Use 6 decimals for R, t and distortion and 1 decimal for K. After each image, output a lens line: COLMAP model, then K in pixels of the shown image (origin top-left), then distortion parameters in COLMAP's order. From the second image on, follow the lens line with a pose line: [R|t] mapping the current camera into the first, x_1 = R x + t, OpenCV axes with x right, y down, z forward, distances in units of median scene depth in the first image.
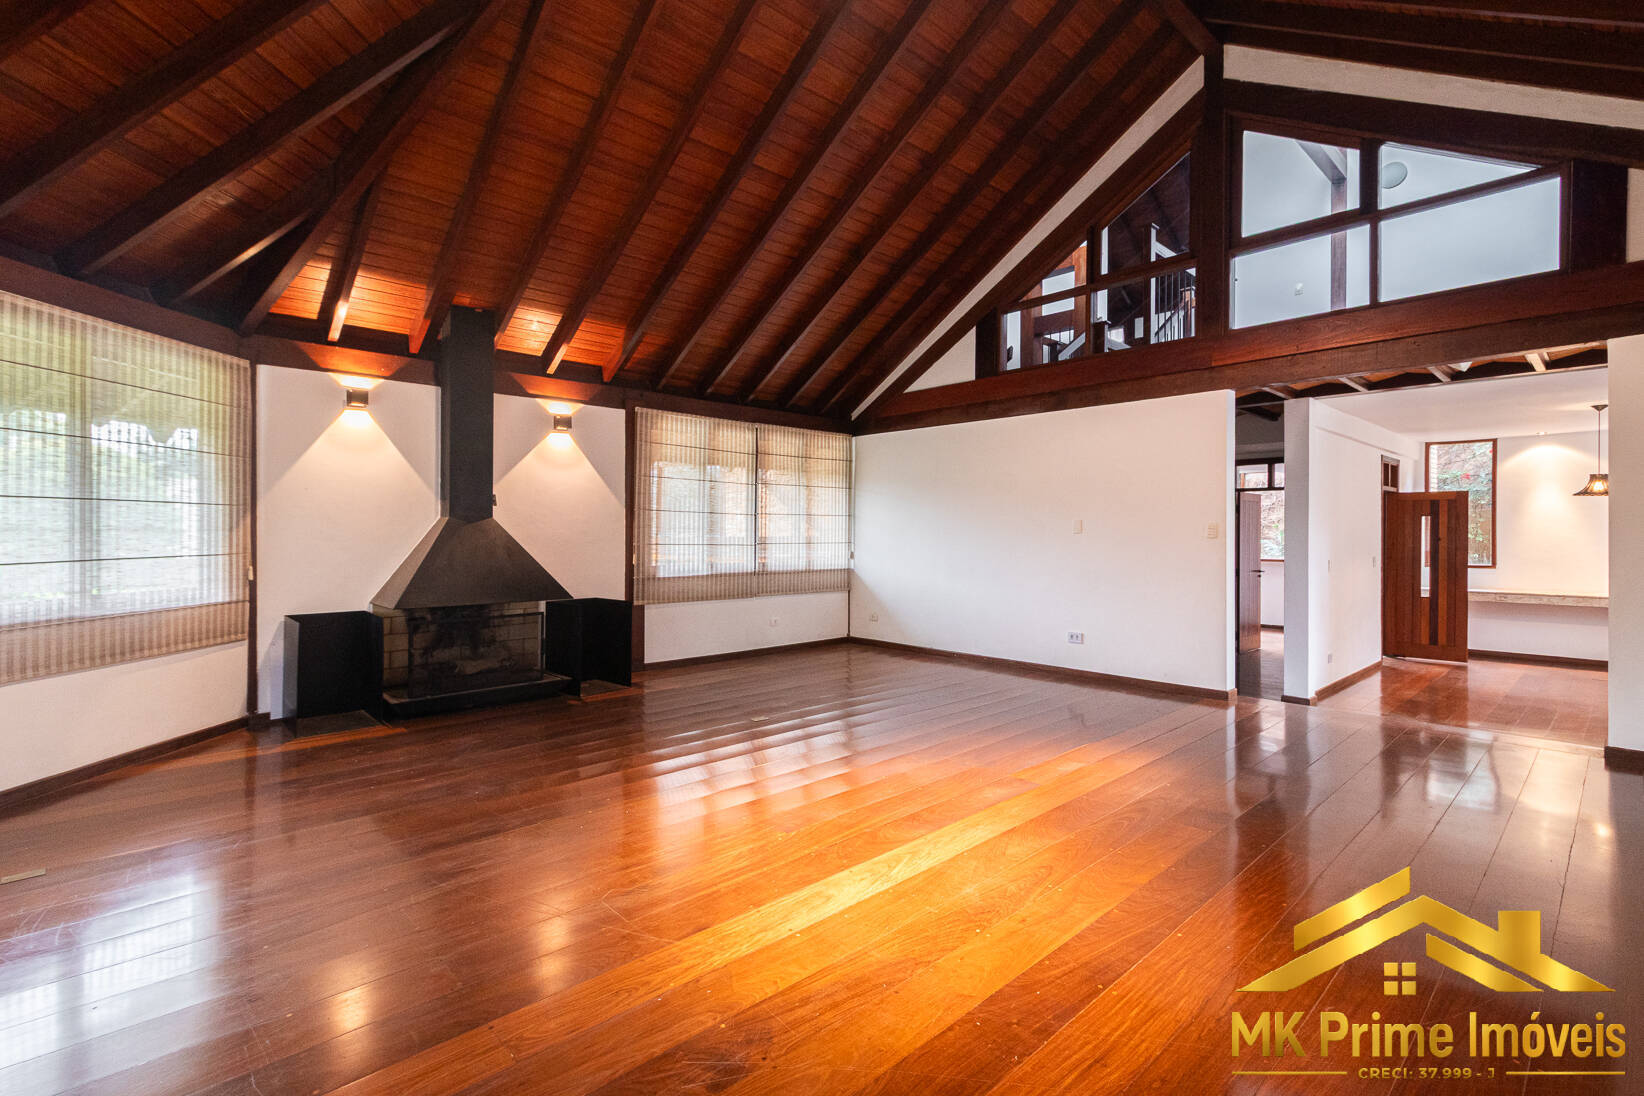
lens RADIAL K [[774.6, 0, 828.8], [0, 774.6, 543.1], [0, 0, 1]] dist [0.024113, 0.000022]
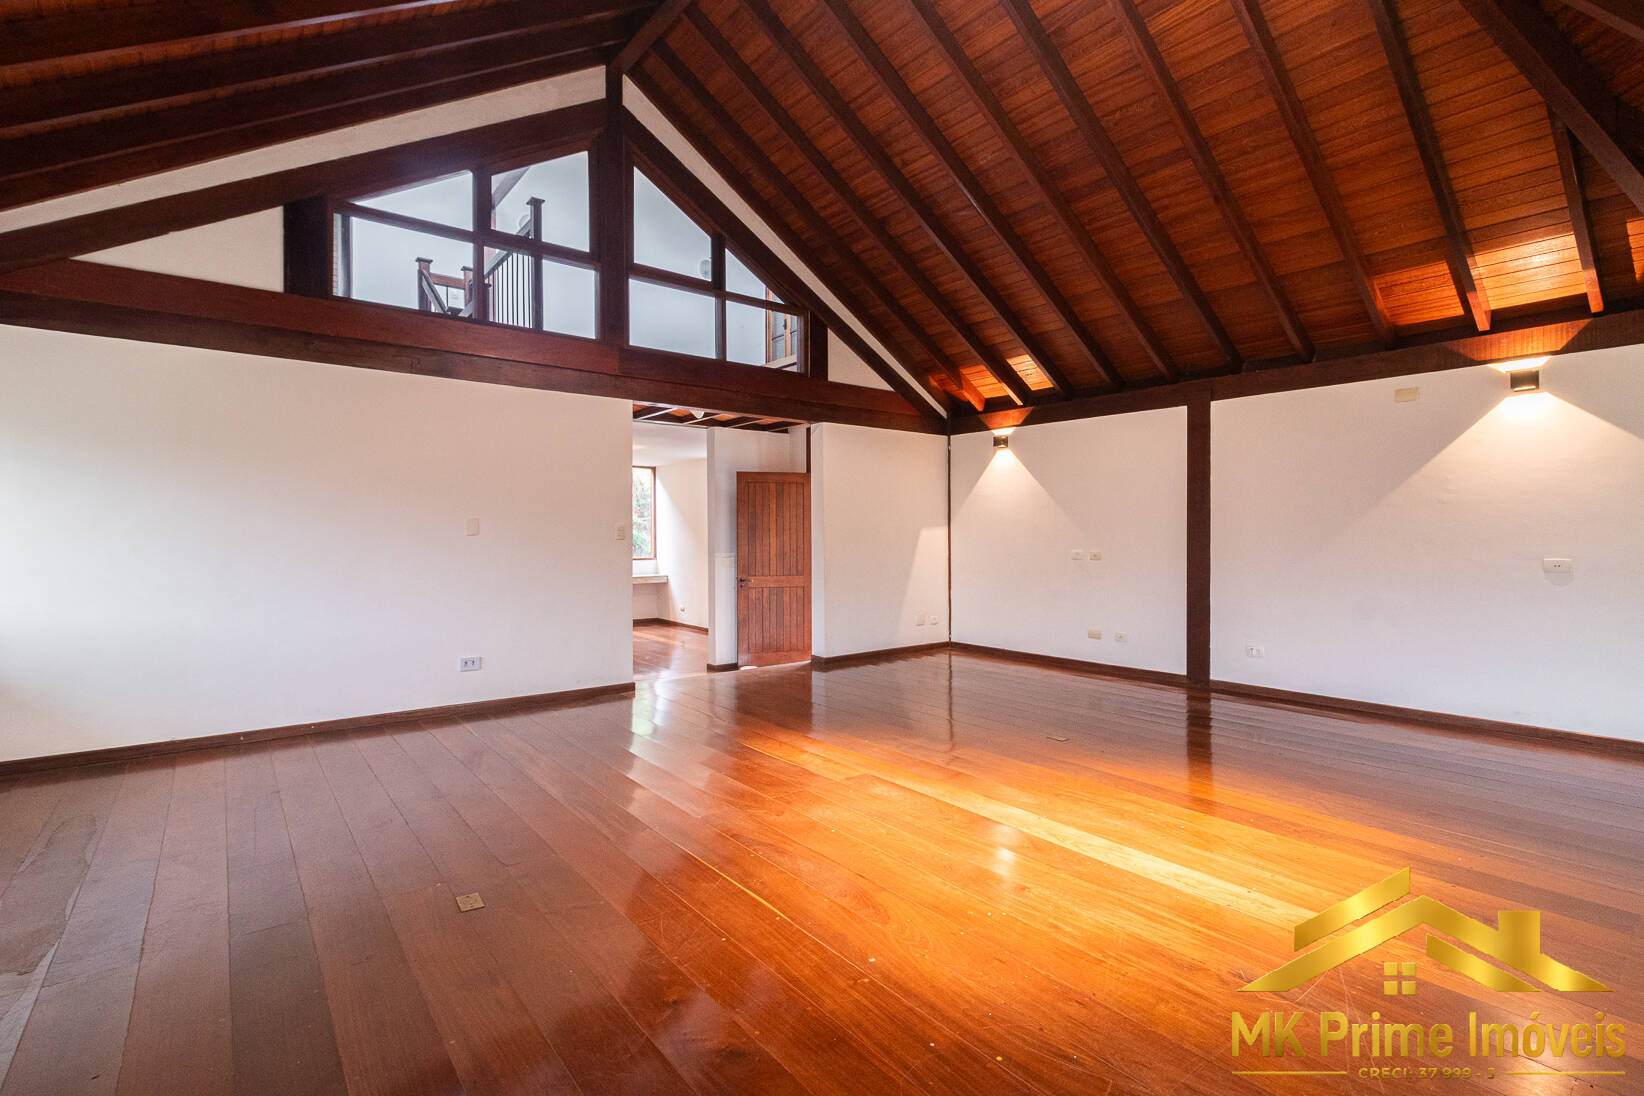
lens RADIAL K [[774.6, 0, 814.0], [0, 774.6, 538.8], [0, 0, 1]] dist [0.024113, 0.000022]
pose [[0.075075, -0.005678, 0.997162, -0.767277], [0.014132, 0.999889, 0.004629, -0.012836], [-0.997078, 0.013744, 0.075147, 0.972442]]
